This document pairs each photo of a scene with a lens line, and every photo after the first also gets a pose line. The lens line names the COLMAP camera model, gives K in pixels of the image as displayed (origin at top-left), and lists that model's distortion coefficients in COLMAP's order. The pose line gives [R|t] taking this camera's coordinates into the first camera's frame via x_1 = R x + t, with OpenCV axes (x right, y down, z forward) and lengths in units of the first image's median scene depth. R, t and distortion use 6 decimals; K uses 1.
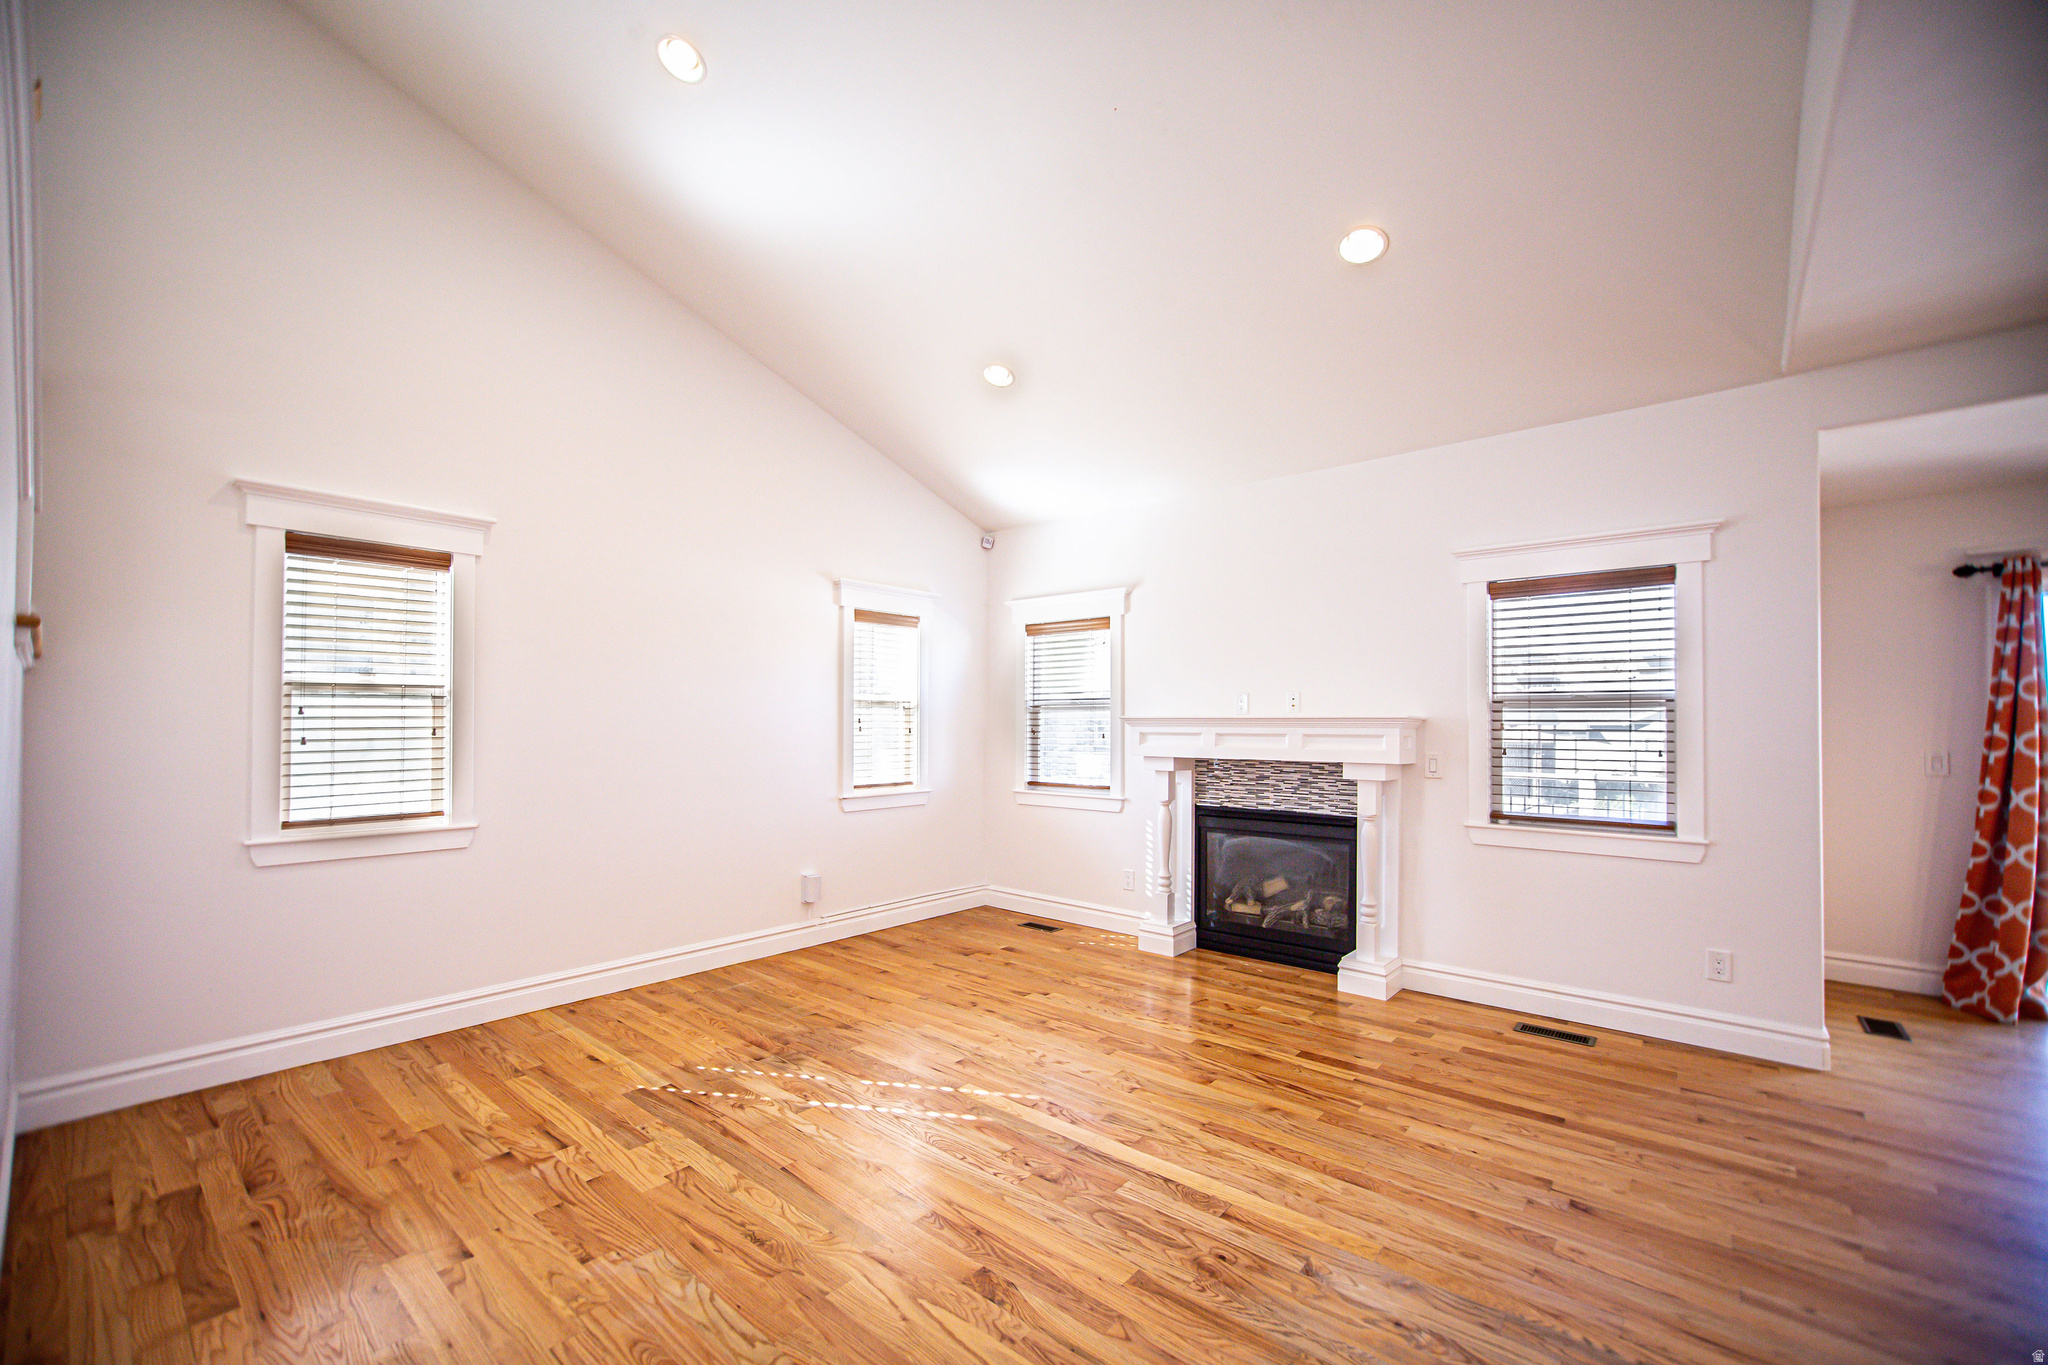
lens RADIAL K [[835.1, 0, 996.0], [0, 835.1, 714.1], [0, 0, 1]] dist [-0.010186, 0.000185]
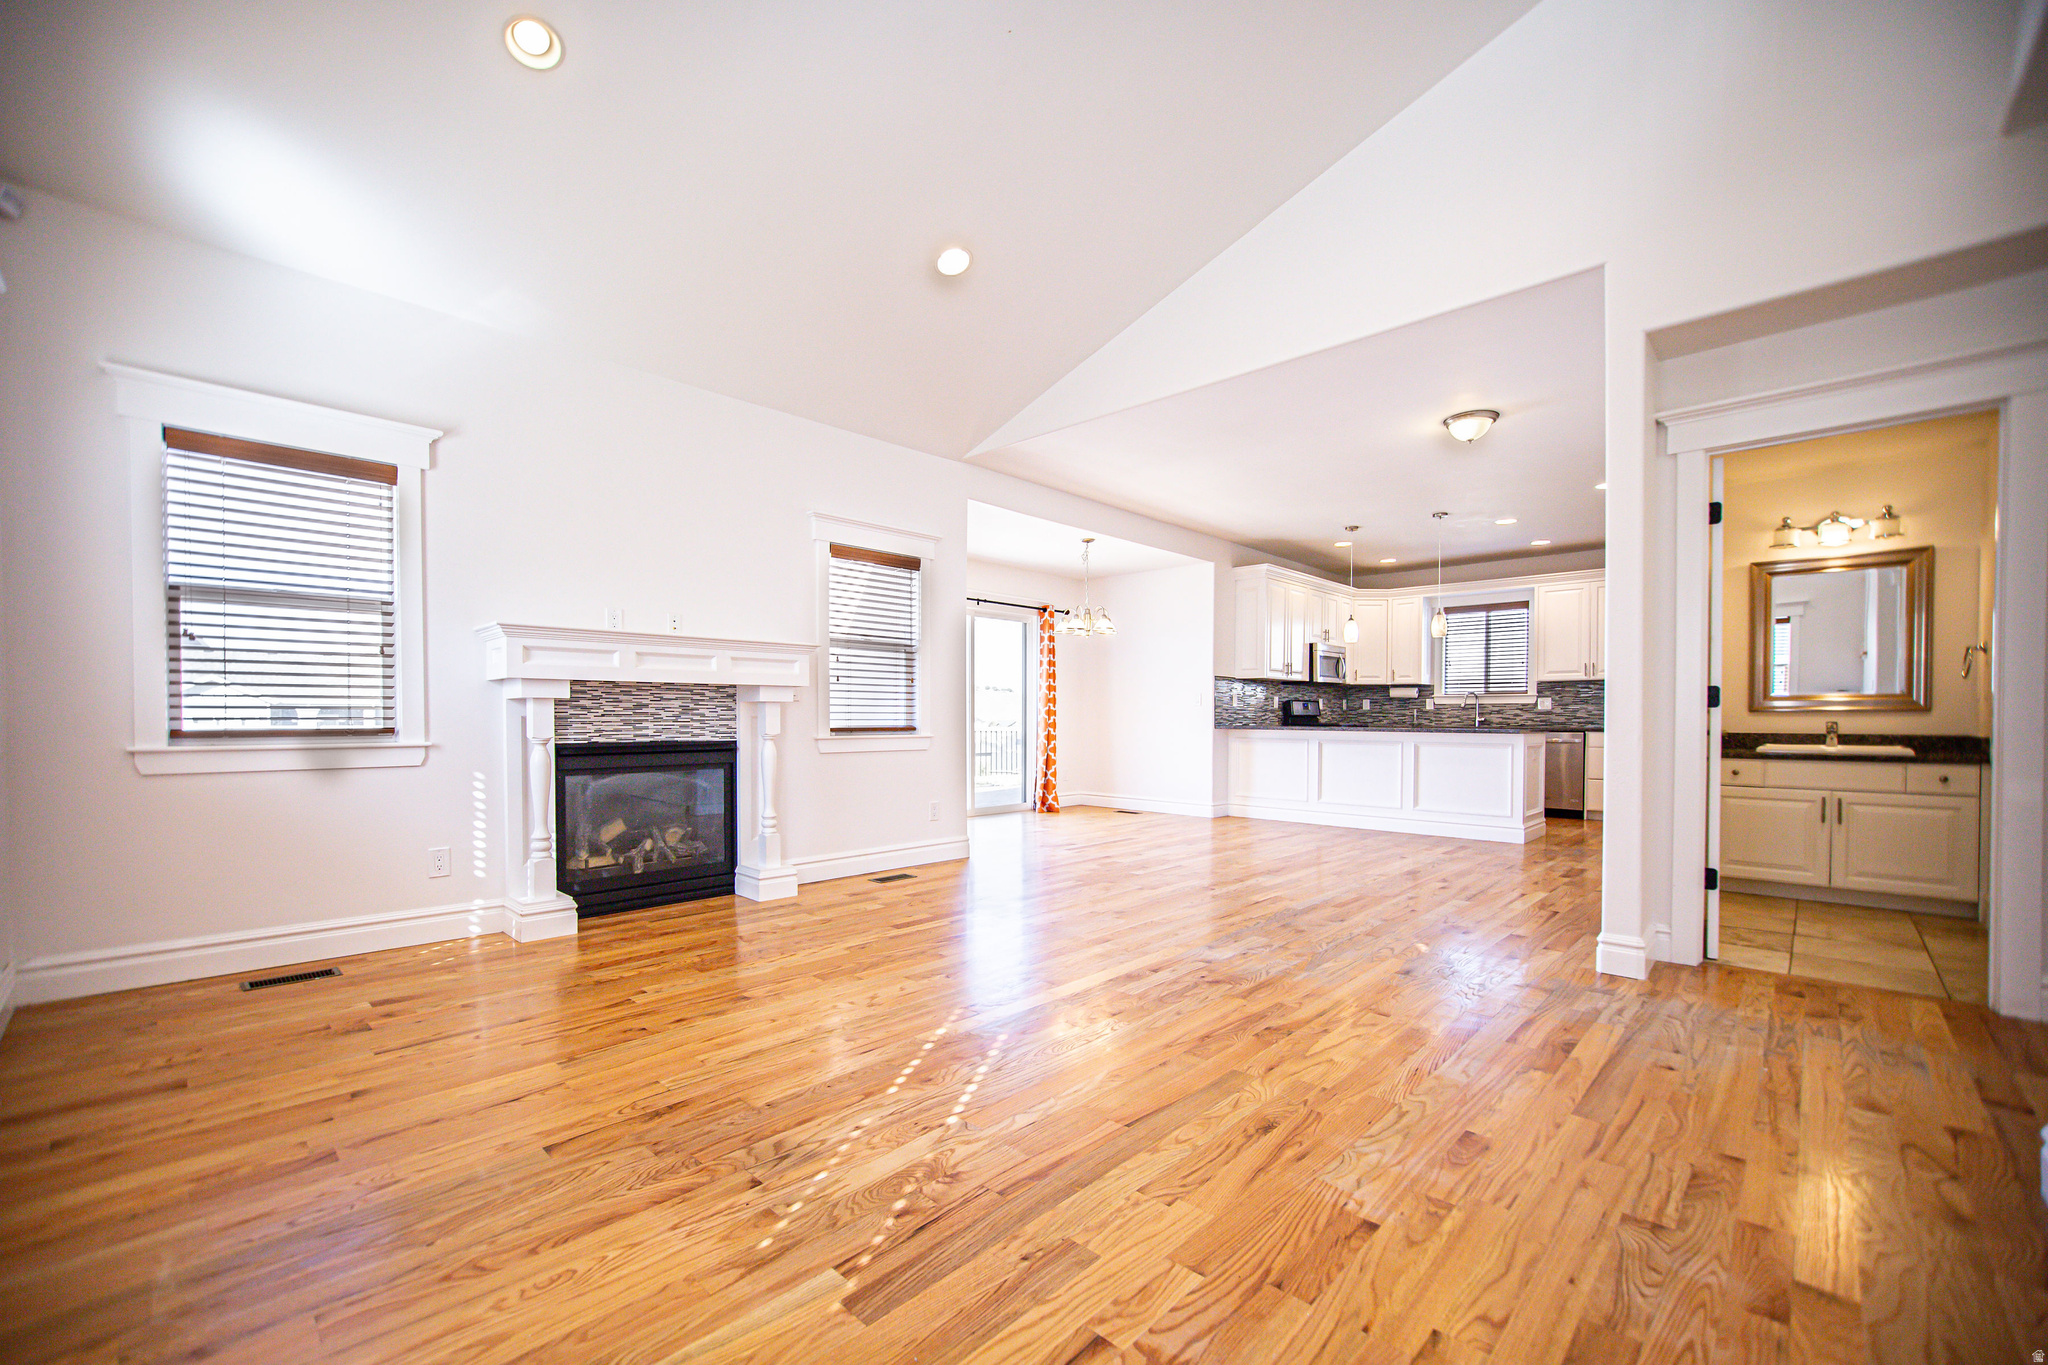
lens RADIAL K [[844.4, 0, 995.7], [0, 844.4, 729.8], [0, 0, 1]] dist [-0.008263, 0.000335]
pose [[0.056790, -0.022267, 0.998138, -0.660456], [-0.015444, 0.999612, 0.023178, 0.087993], [-0.998267, -0.016732, 0.056424, 0.668818]]
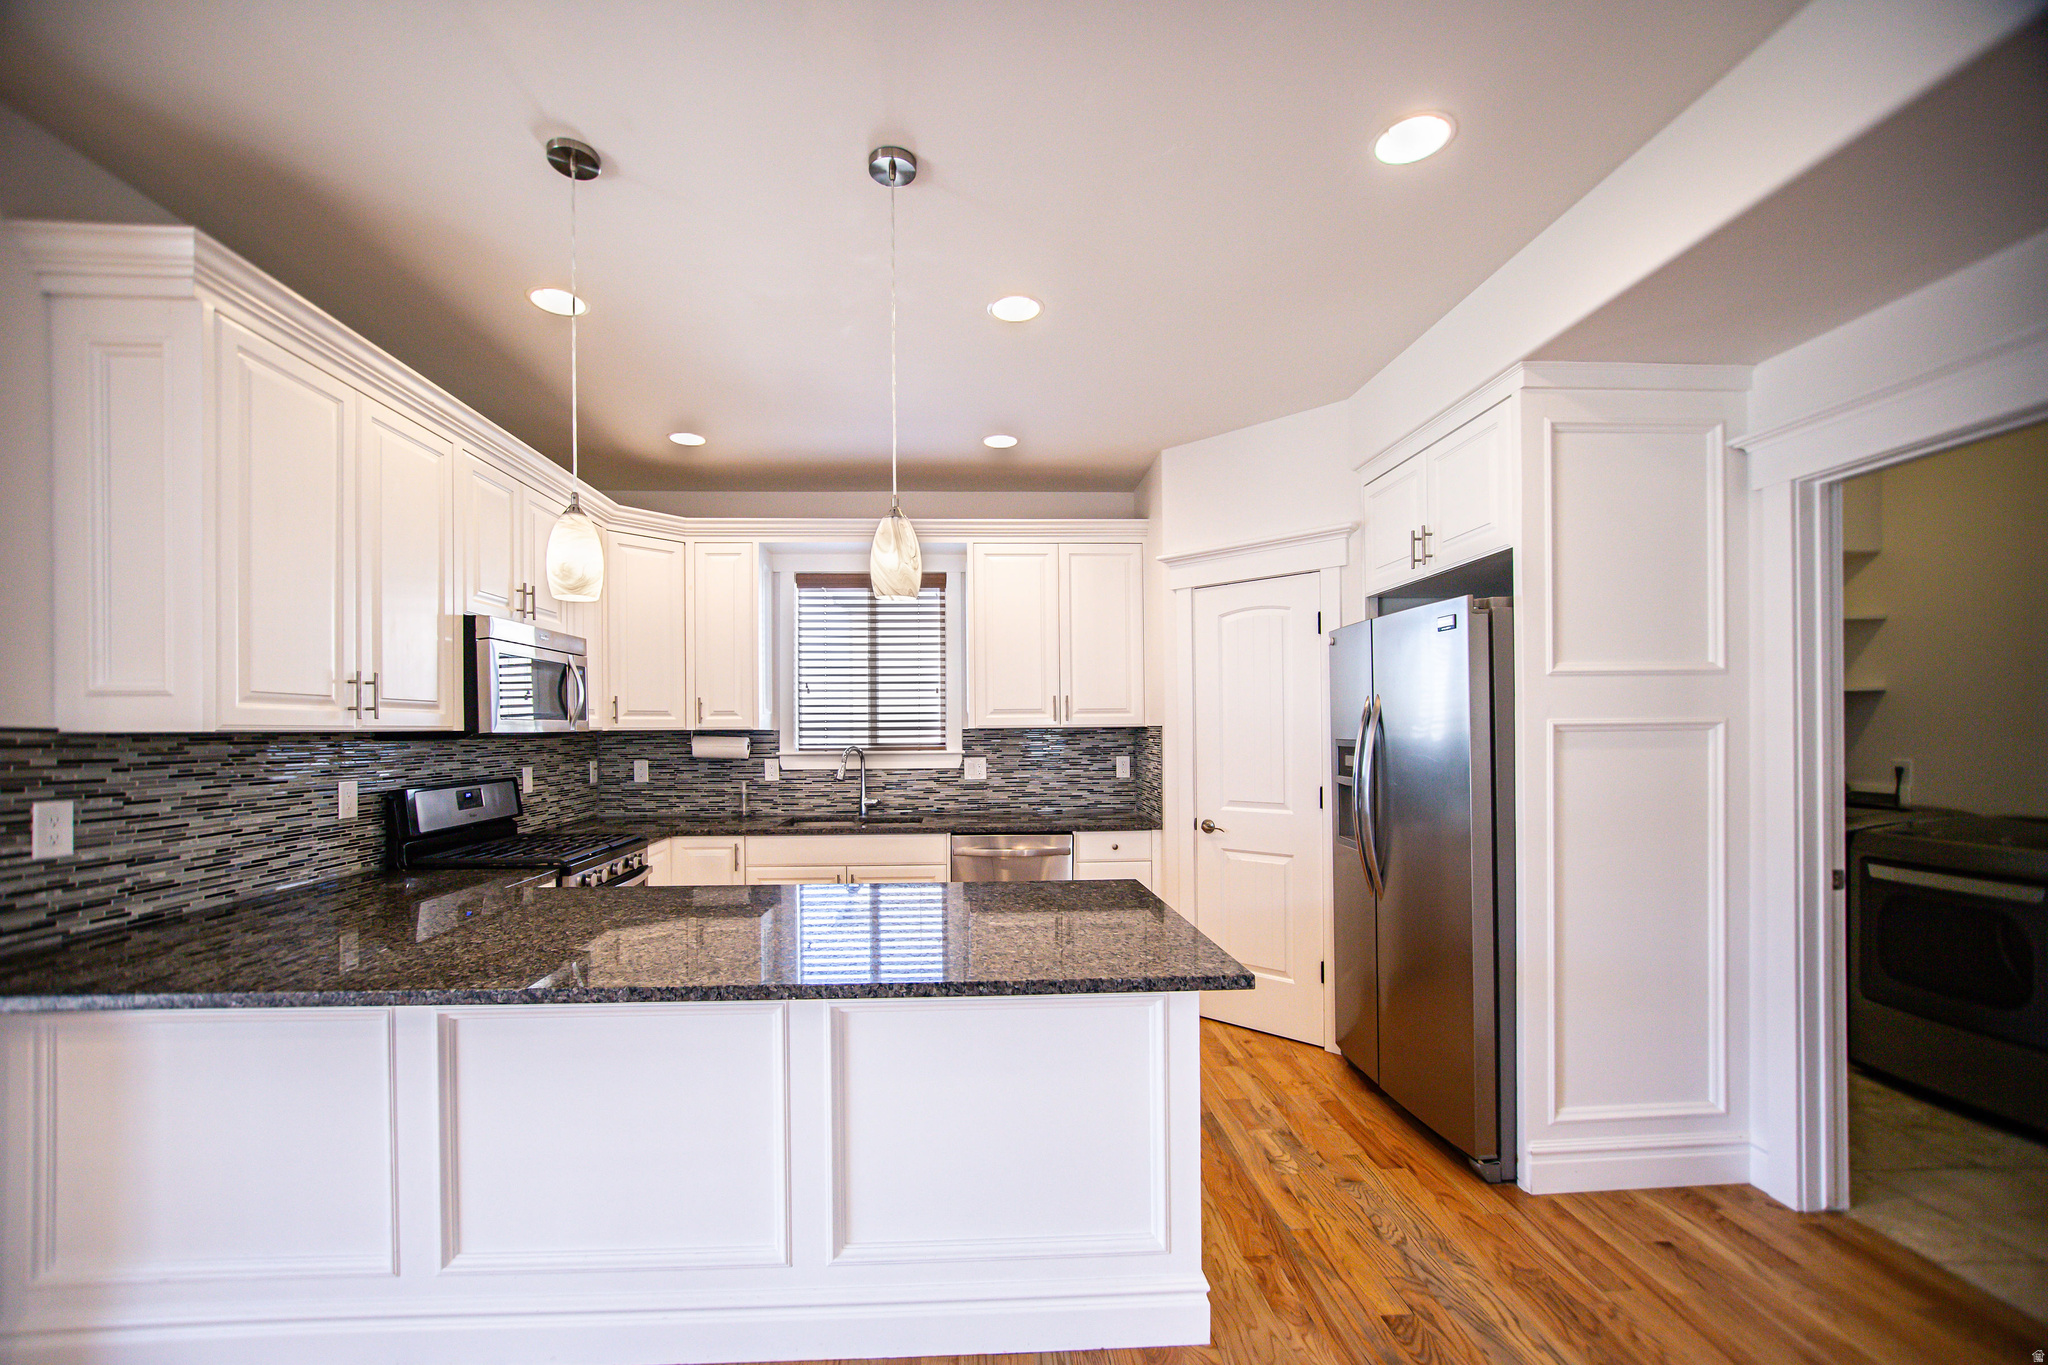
lens RADIAL K [[816.0, 0, 994.0], [0, 816.0, 730.0], [0, 0, 1]] dist [-0.011922, 0.000032]
pose [[-0.687159, -0.001535, 0.726505, 0.800024], [-0.005165, 0.999983, -0.002771, -0.004137], [-0.726488, -0.005657, -0.687155, 0.114189]]
